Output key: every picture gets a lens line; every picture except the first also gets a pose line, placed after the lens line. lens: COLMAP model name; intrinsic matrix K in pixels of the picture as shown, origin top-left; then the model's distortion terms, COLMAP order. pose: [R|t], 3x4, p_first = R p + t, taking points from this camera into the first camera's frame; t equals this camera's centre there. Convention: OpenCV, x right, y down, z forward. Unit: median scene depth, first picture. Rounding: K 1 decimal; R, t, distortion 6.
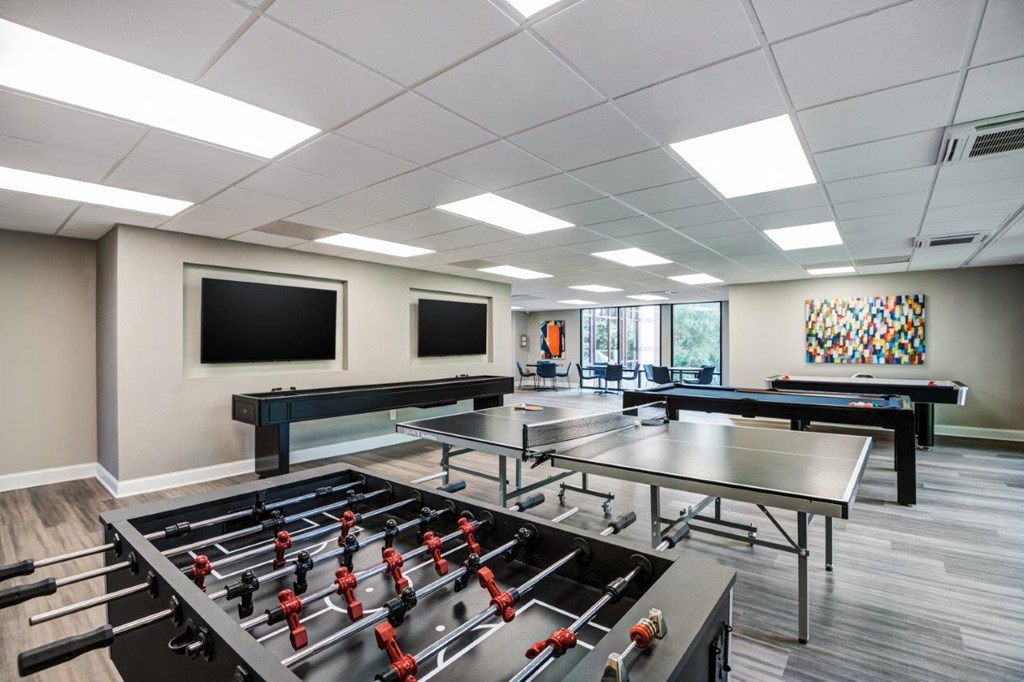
lens RADIAL K [[481.9, 0, 486.6], [0, 481.9, 341.4], [0, 0, 1]] dist [0.035758, -0.021892]
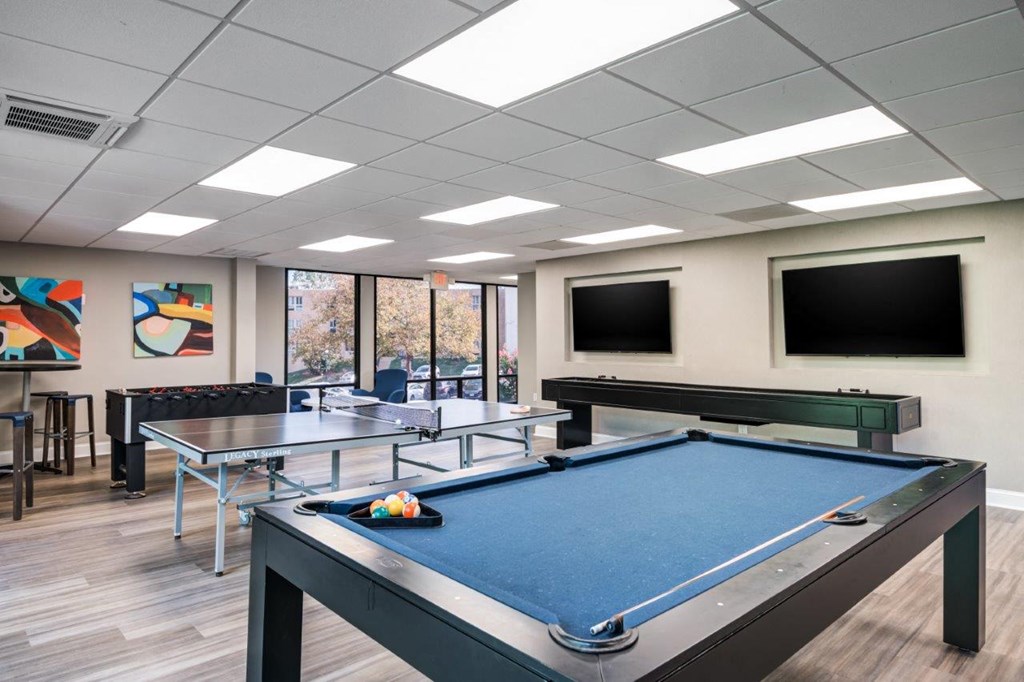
lens RADIAL K [[590.7, 0, 526.9], [0, 590.7, 340.5], [0, 0, 1]] dist [-0.006180, -0.027209]
pose [[-0.100744, -0.000375, -0.994912, 0.990308], [0.002625, 0.999996, -0.000642, 0.013747], [0.994909, -0.002676, -0.100742, 0.963185]]
